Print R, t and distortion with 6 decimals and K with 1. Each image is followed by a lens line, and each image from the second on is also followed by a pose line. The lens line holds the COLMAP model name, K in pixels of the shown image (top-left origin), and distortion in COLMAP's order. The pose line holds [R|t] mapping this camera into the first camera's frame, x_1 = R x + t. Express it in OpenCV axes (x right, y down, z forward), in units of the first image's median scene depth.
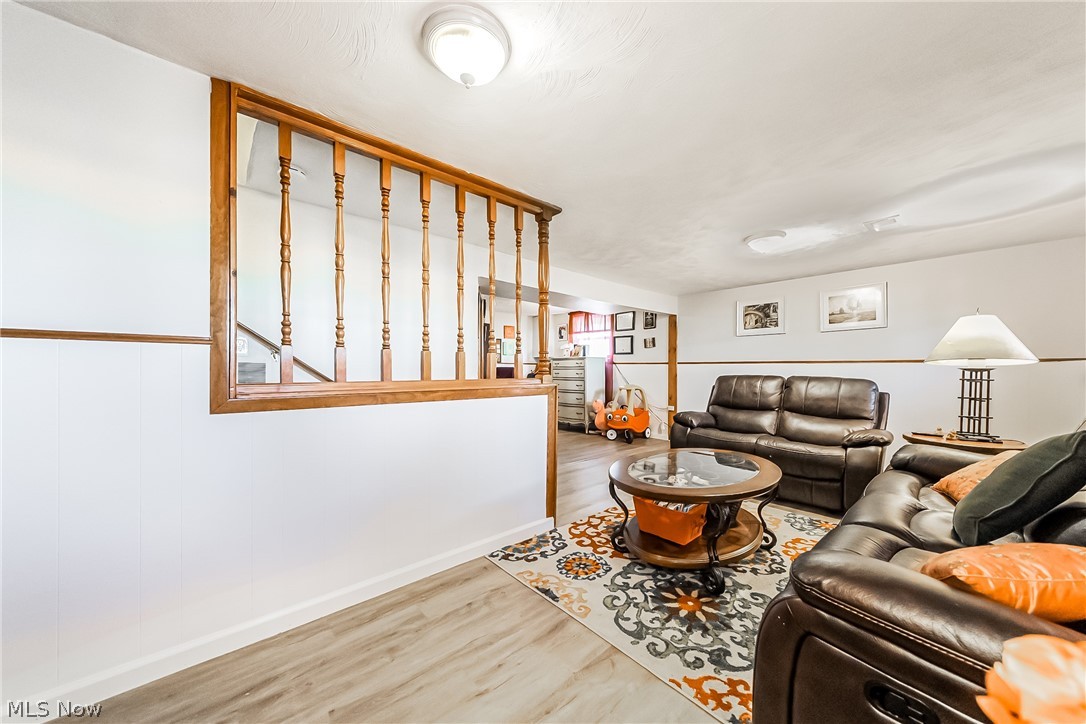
lens RADIAL K [[375.8, 0, 540.5], [0, 375.8, 364.8], [0, 0, 1]] dist [-0.000131, 0.000107]
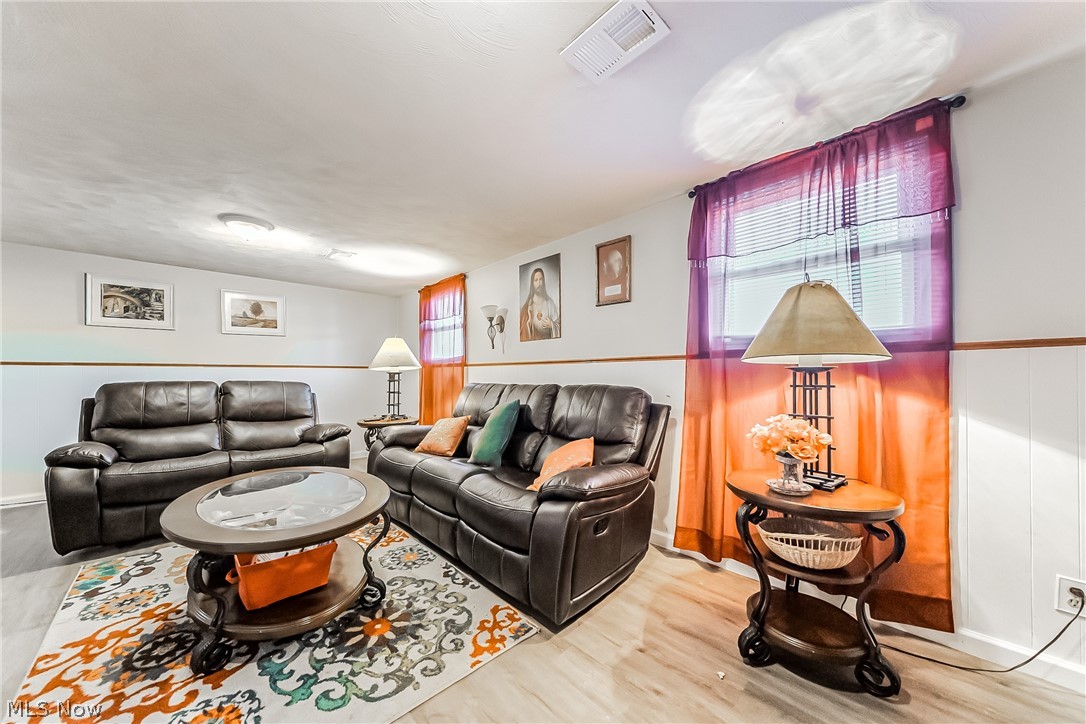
lens RADIAL K [[375.8, 0, 540.5], [0, 375.8, 364.8], [0, 0, 1]] dist [-0.000131, 0.000107]
pose [[-0.037506, 0.022015, 0.999054, -0.424882], [-0.008200, 0.999717, -0.022338, 0.008605], [-0.999263, -0.009030, -0.037315, 0.495262]]
